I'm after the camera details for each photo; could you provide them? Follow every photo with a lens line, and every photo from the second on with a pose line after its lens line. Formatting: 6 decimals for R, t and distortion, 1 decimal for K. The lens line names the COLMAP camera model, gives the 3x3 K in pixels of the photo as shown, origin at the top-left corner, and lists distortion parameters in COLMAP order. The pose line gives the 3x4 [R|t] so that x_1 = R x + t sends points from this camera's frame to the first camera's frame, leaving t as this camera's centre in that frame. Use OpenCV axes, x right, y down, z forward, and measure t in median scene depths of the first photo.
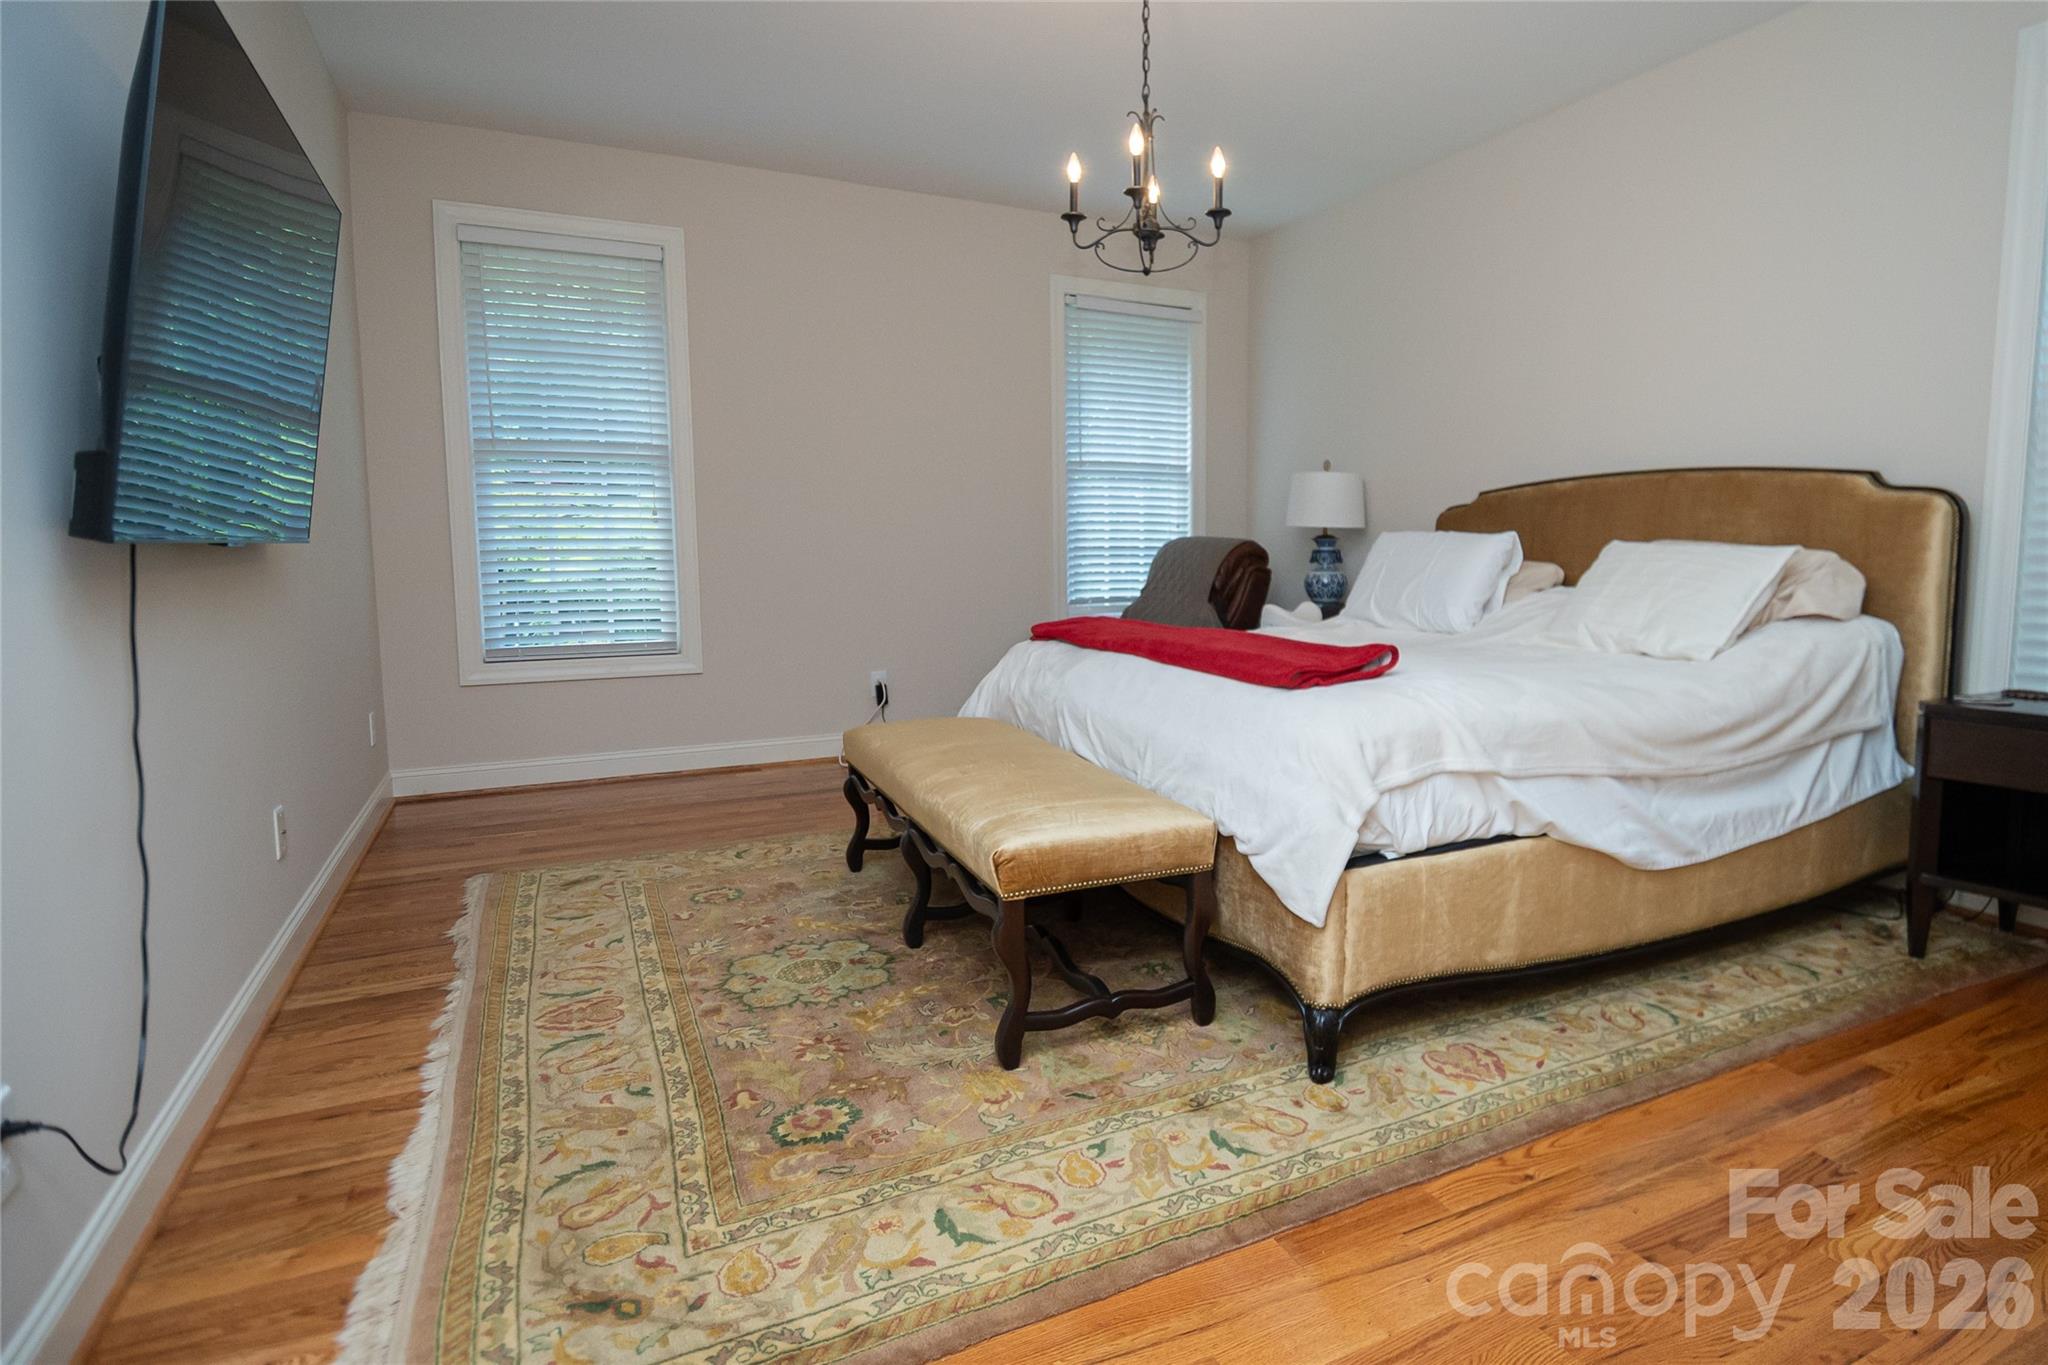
lens RADIAL K [[1075.9, 0, 1115.9], [0, 1075.9, 641.3], [0, 0, 1]] dist [0.018987, -0.034178]
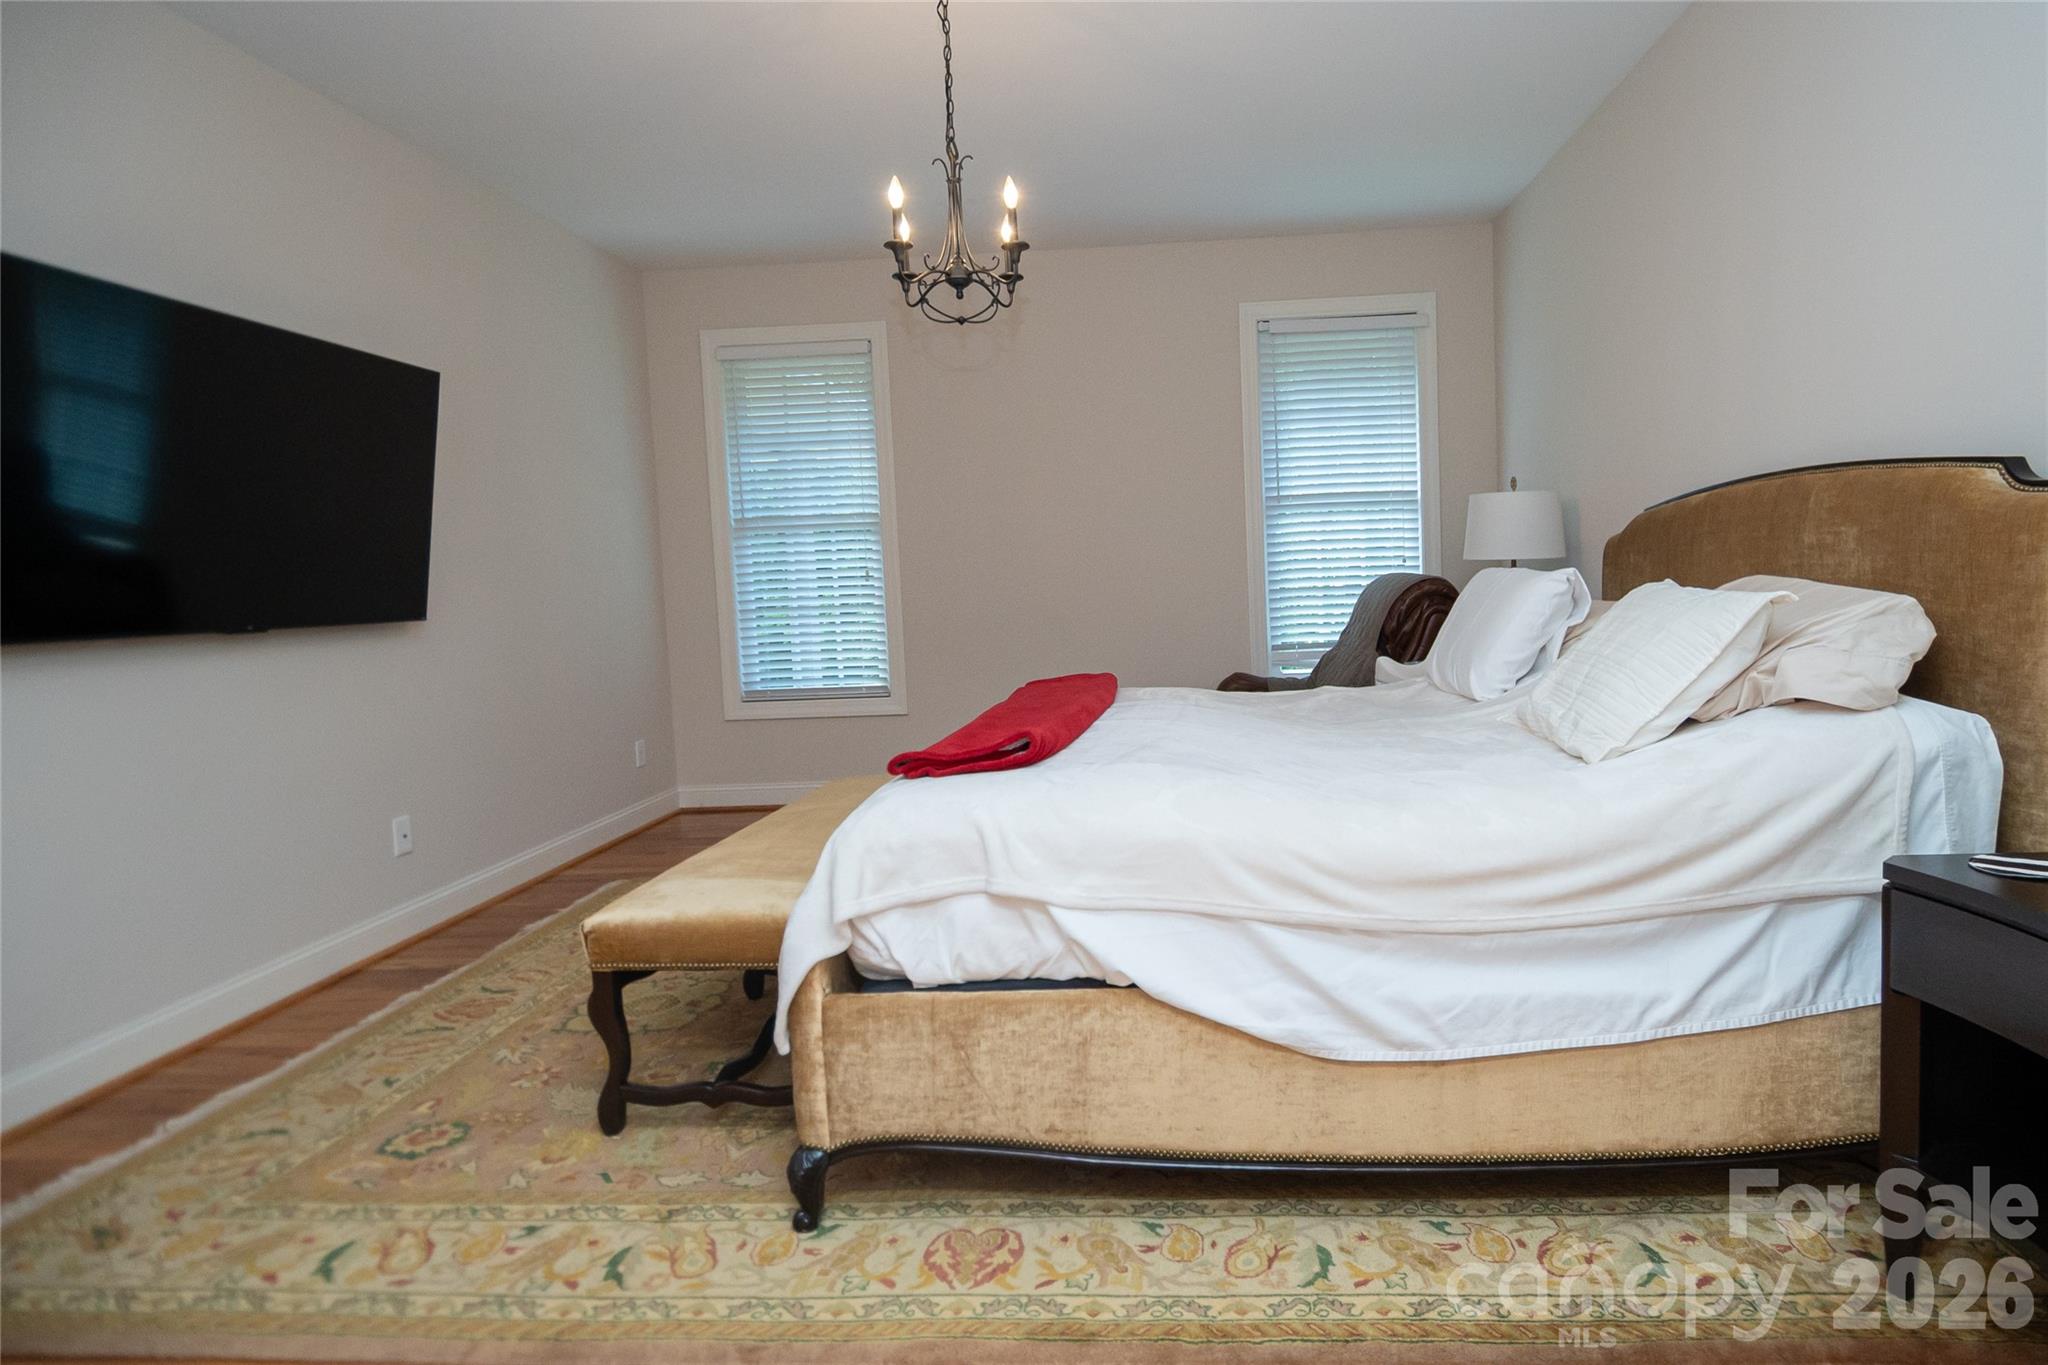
lens RADIAL K [[1075.9, 0, 1115.9], [0, 1075.9, 641.3], [0, 0, 1]] dist [0.018987, -0.034178]
pose [[0.862451, -0.002957, -0.506133, 0.663474], [-0.008982, 0.999736, -0.021148, -0.044718], [0.506062, 0.022785, 0.862196, 0.272671]]
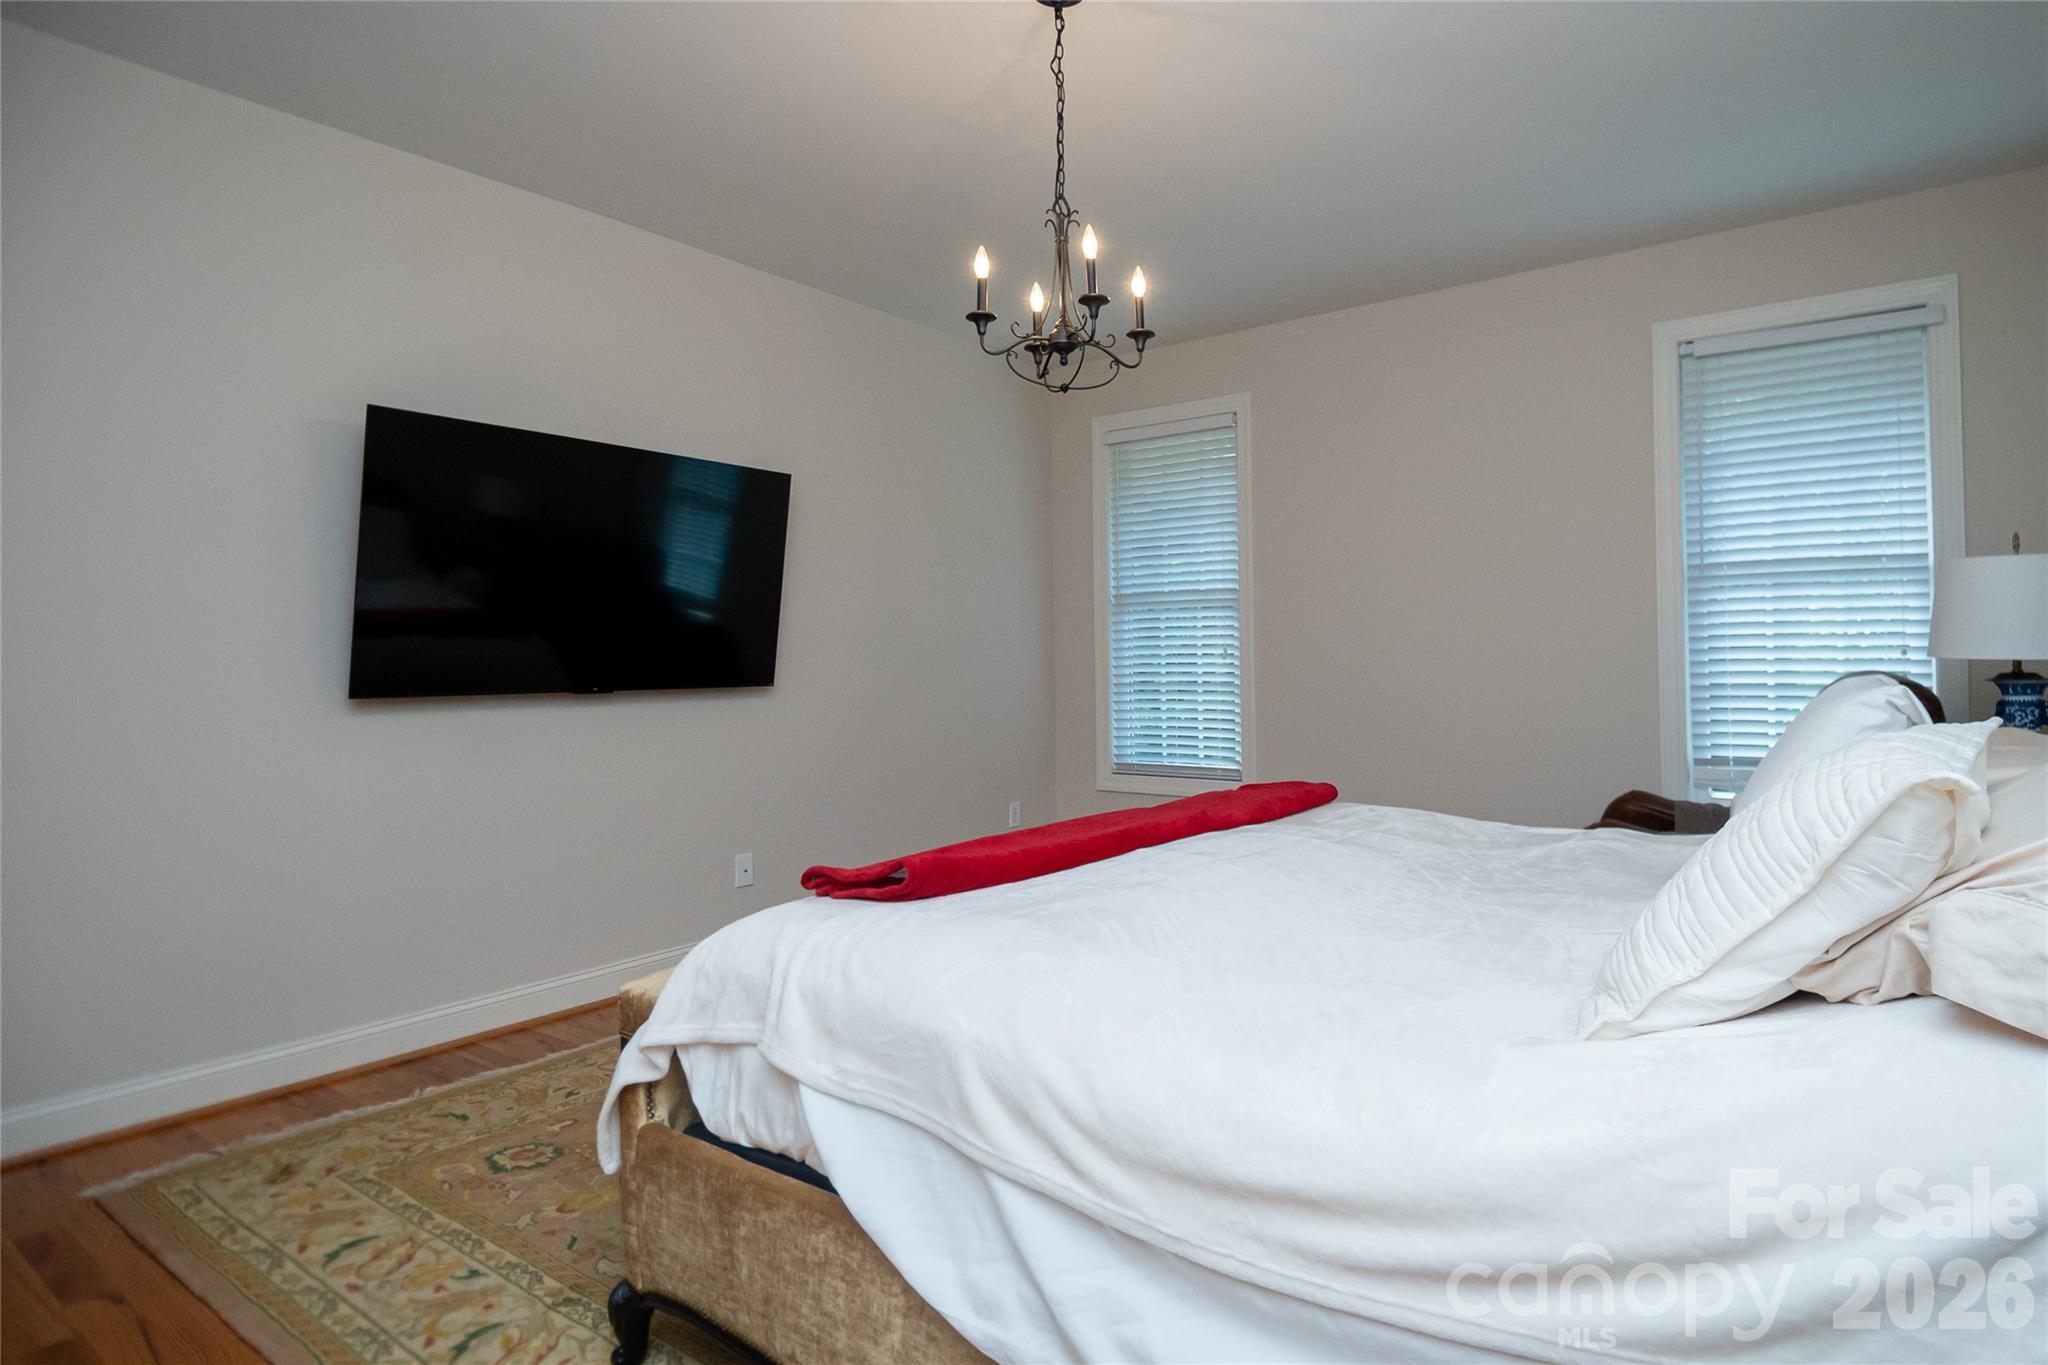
lens RADIAL K [[1075.0, 0, 1126.5], [0, 1075.0, 641.2], [0, 0, 1]] dist [0.024137, -0.039684]
pose [[0.479895, -0.019617, -0.877106, 0.857158], [-0.070398, 0.995665, -0.060786, -0.097193], [0.874497, 0.090917, 0.476434, 0.688939]]
